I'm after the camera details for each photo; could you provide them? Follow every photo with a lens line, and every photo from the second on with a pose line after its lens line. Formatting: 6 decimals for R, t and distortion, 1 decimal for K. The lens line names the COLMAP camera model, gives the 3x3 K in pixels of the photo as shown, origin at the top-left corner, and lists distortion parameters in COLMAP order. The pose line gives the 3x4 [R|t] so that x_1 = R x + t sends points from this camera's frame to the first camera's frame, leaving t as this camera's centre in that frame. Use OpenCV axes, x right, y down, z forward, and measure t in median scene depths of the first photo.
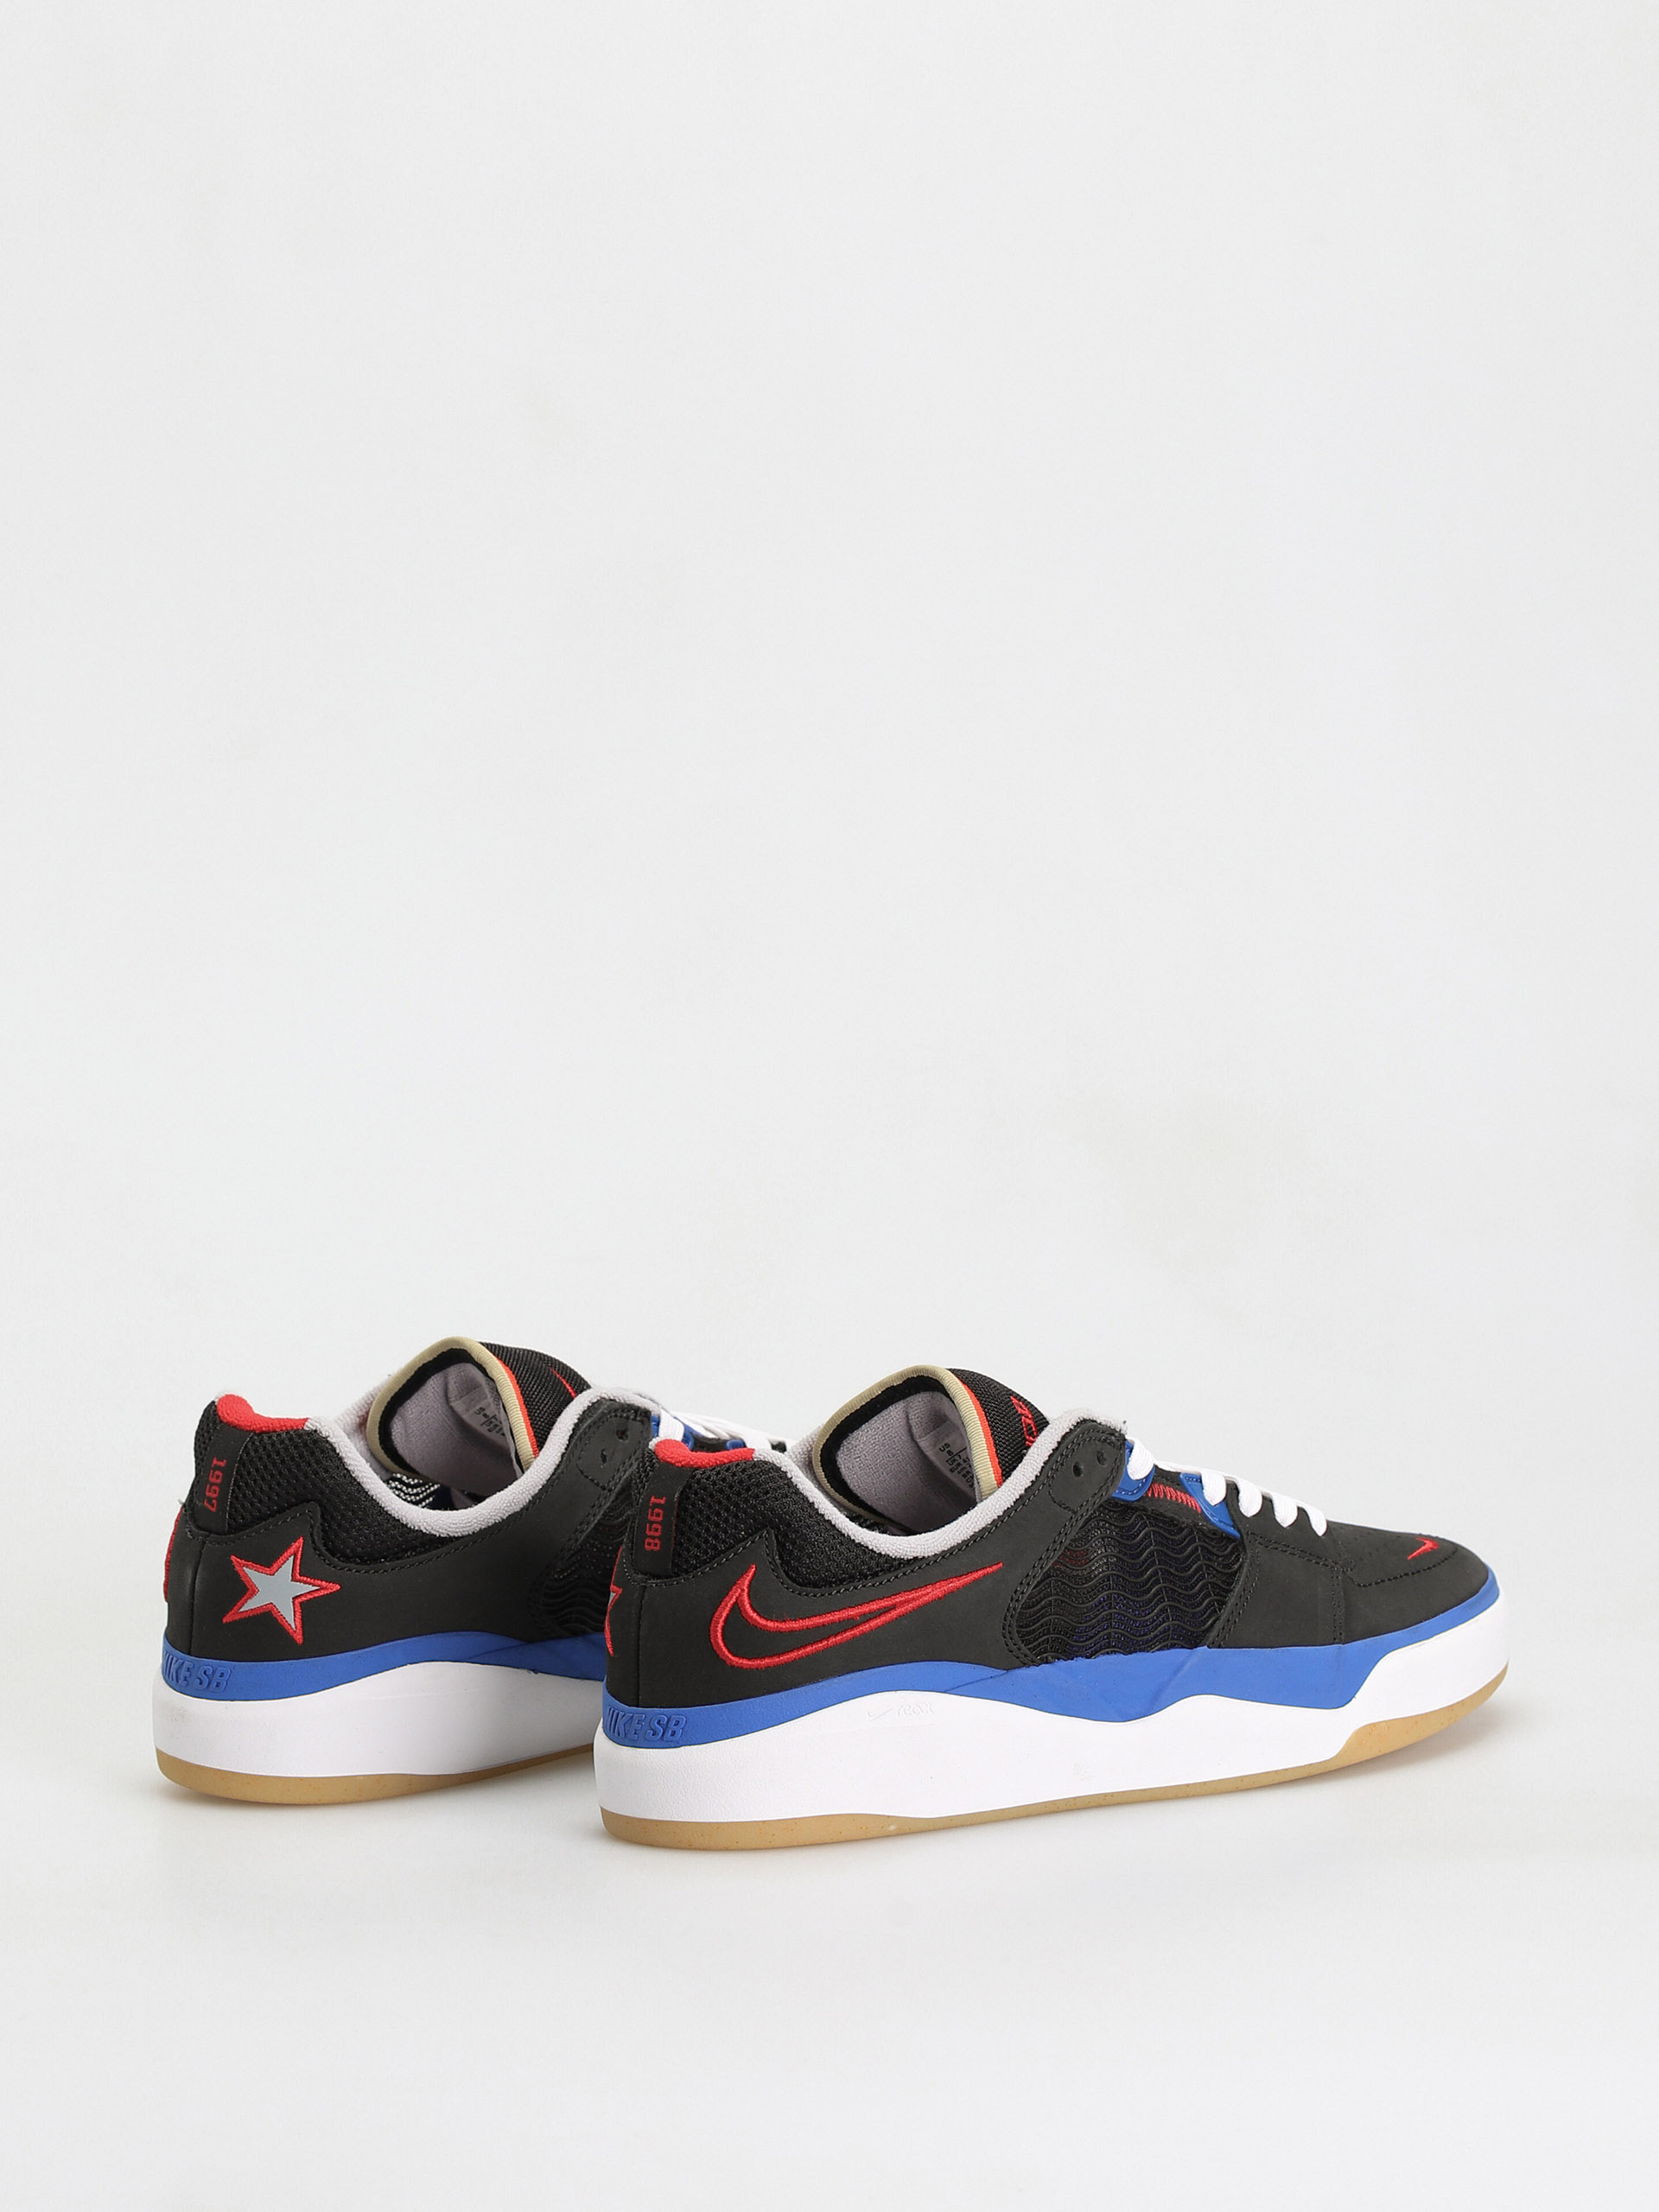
lens RADIAL K [[6818.2, 0, 829.1], [0, 6818.2, 1109.8], [0, 0, 1]] dist [-0.145502, 0.000000]
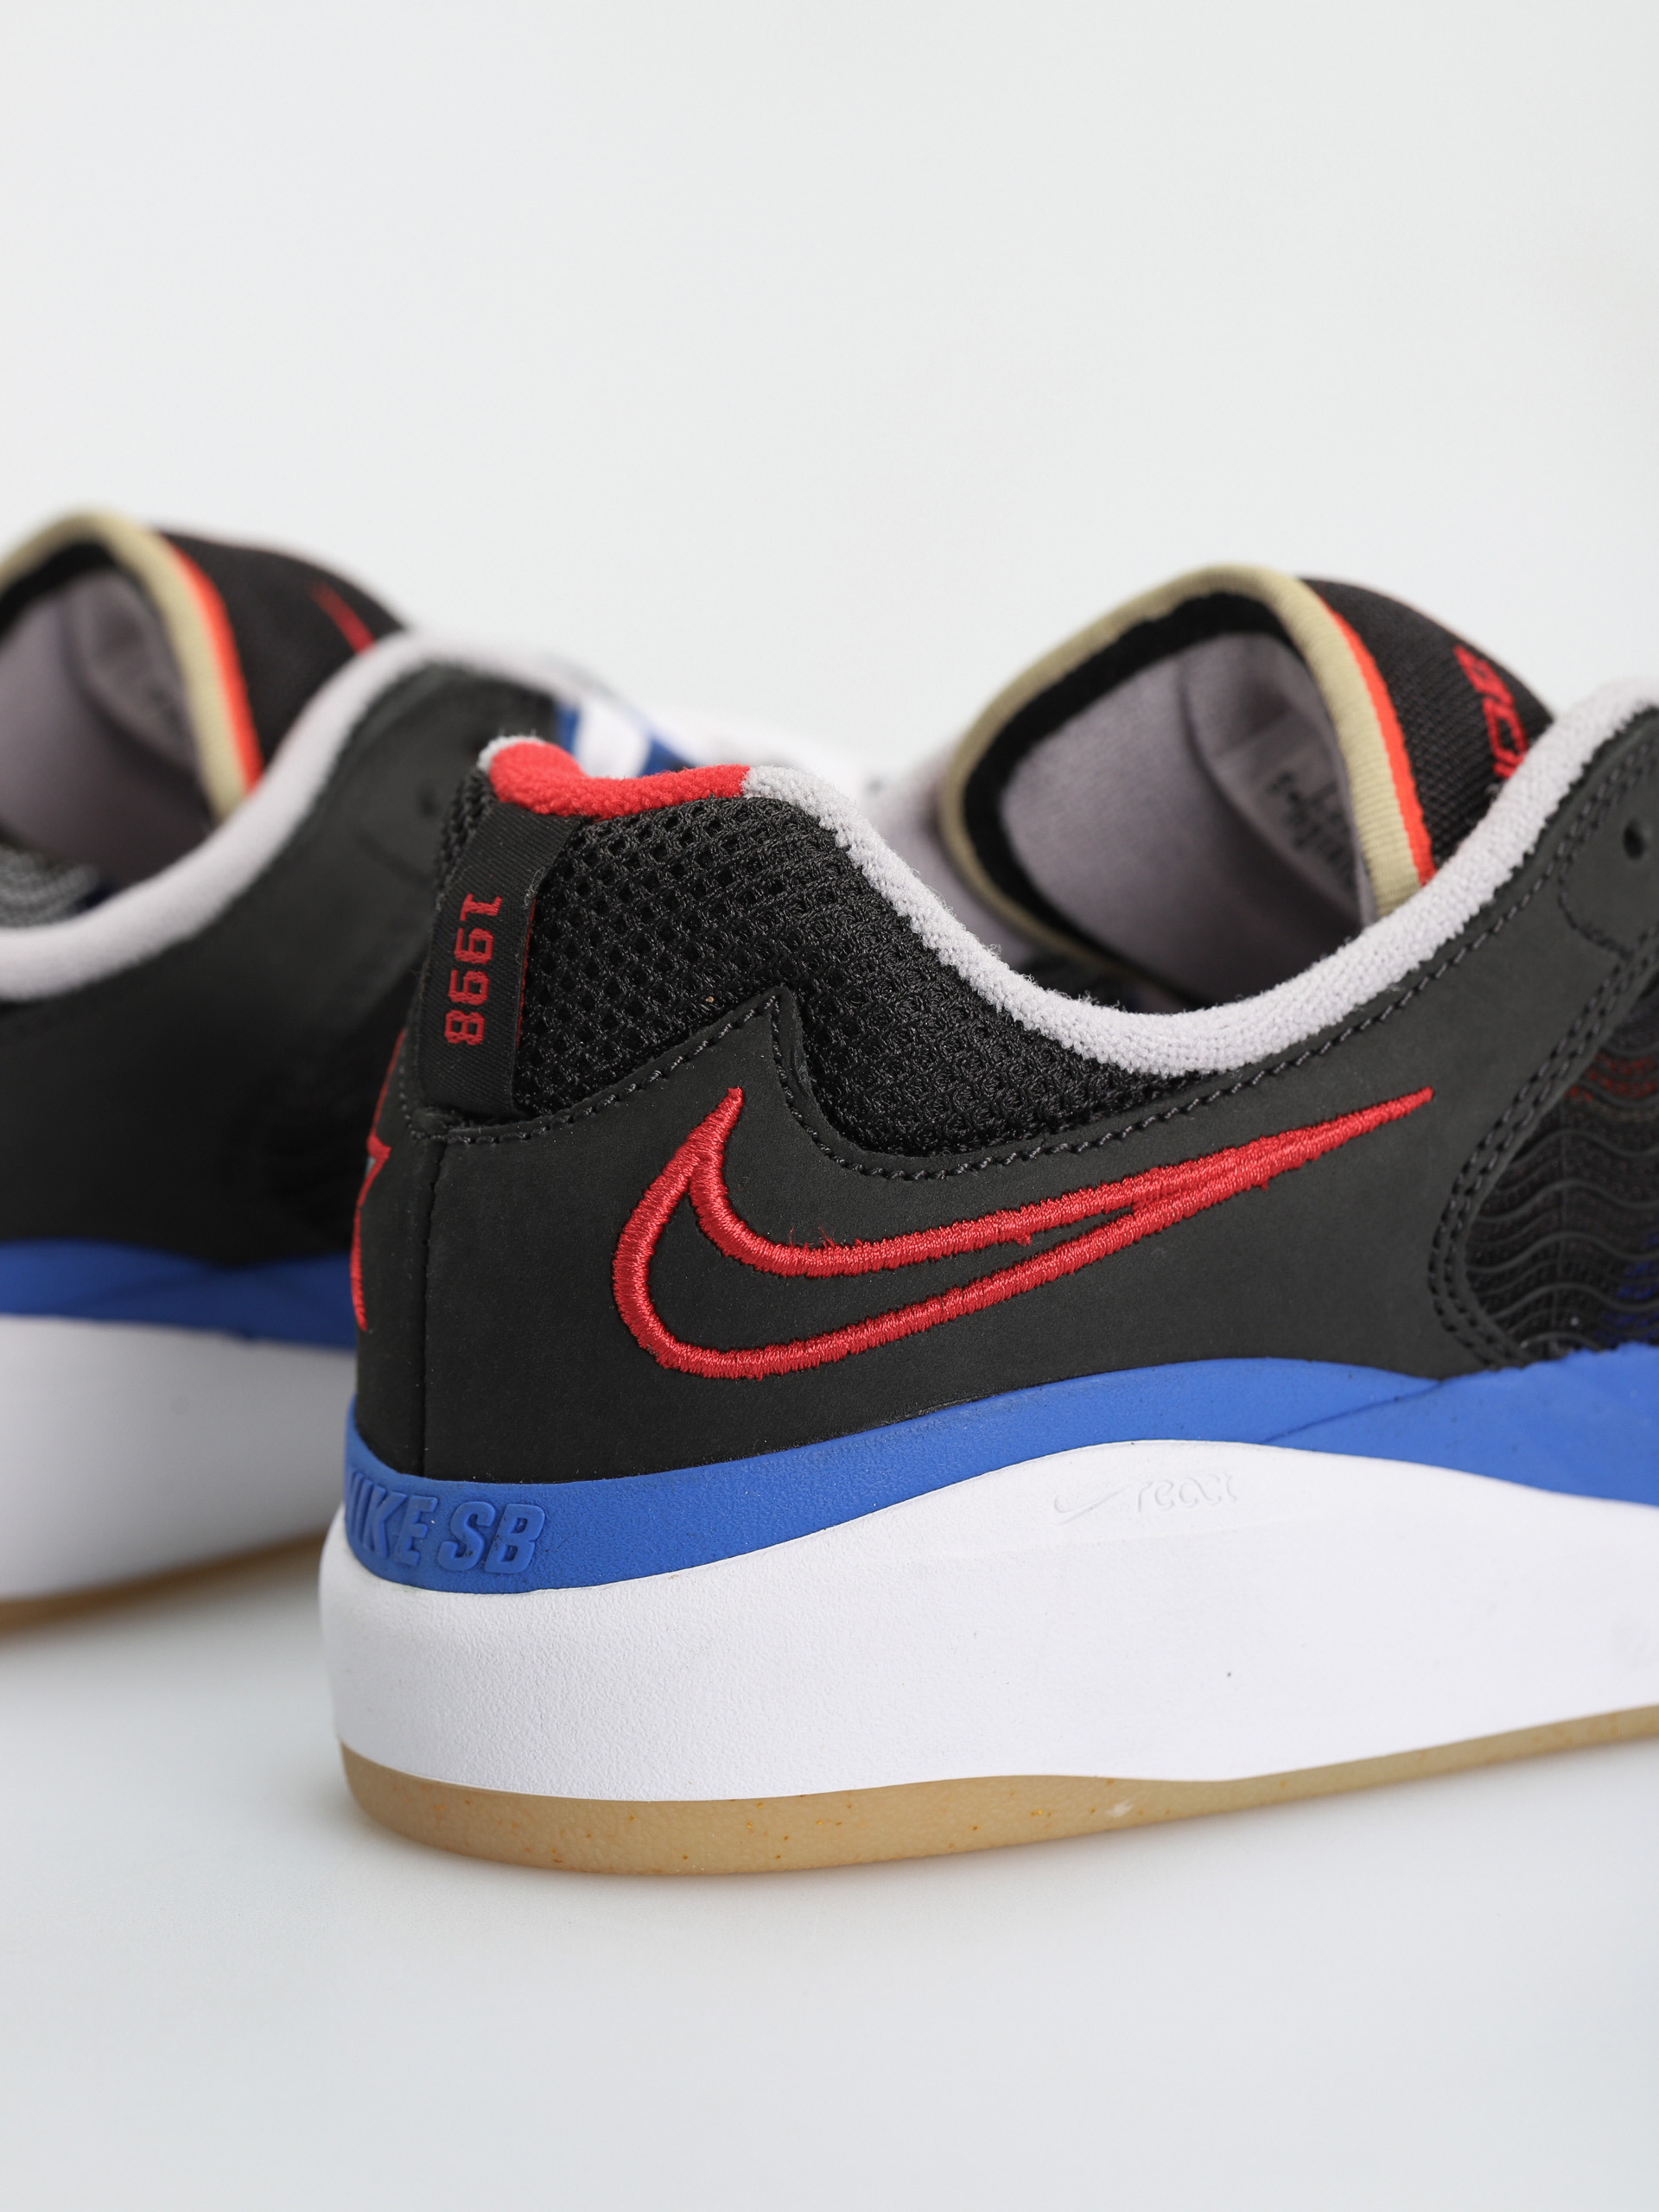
lens RADIAL K [[6818.2, 0, 837.3], [0, 6818.2, 1100.7], [0, 0, 1]] dist [-0.145502, 0.000000]
pose [[0.998494, 0.012370, -0.053446, 0.013204], [-0.008166, 0.996907, 0.078171, 0.038976], [0.054247, -0.077617, 0.995506, 0.637144]]
